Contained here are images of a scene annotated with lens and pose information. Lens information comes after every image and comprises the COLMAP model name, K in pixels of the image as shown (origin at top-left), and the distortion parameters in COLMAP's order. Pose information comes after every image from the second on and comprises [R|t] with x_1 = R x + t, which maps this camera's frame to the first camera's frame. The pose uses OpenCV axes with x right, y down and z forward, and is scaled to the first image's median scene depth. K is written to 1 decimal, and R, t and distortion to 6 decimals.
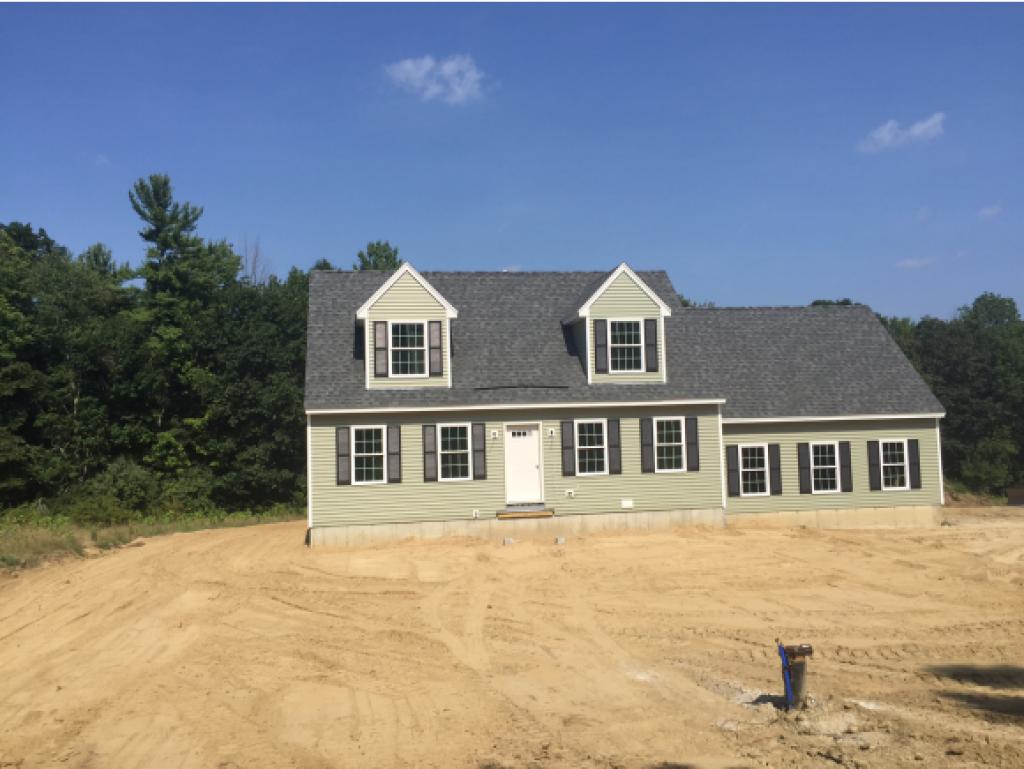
lens RADIAL K [[854.3, 0, 512.0], [0, 854.3, 384.5], [0, 0, 1]] dist [0.012682, 0.007343]
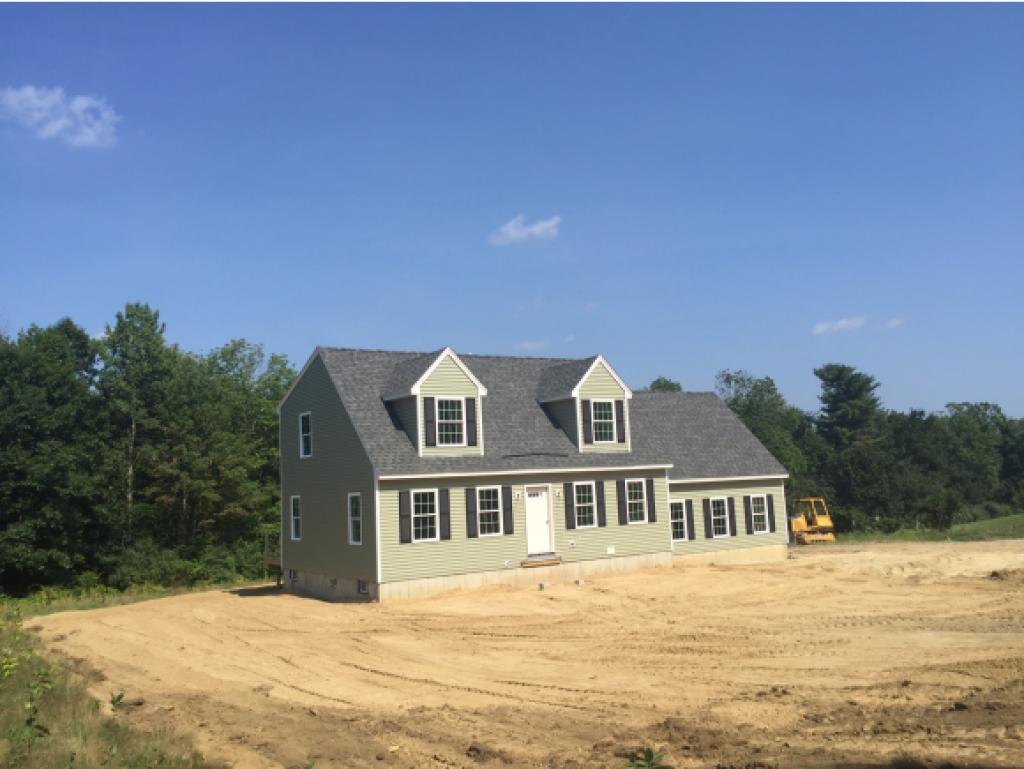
lens RADIAL K [[895.9, 0, 512.0], [0, 895.9, 384.5], [0, 0, 1]] dist [0.000180, 0.002405]
pose [[0.902413, 0.034128, 0.429518, -0.547262], [0.002442, 0.996437, -0.084303, 0.010002], [-0.430865, 0.077125, 0.899115, -0.114096]]
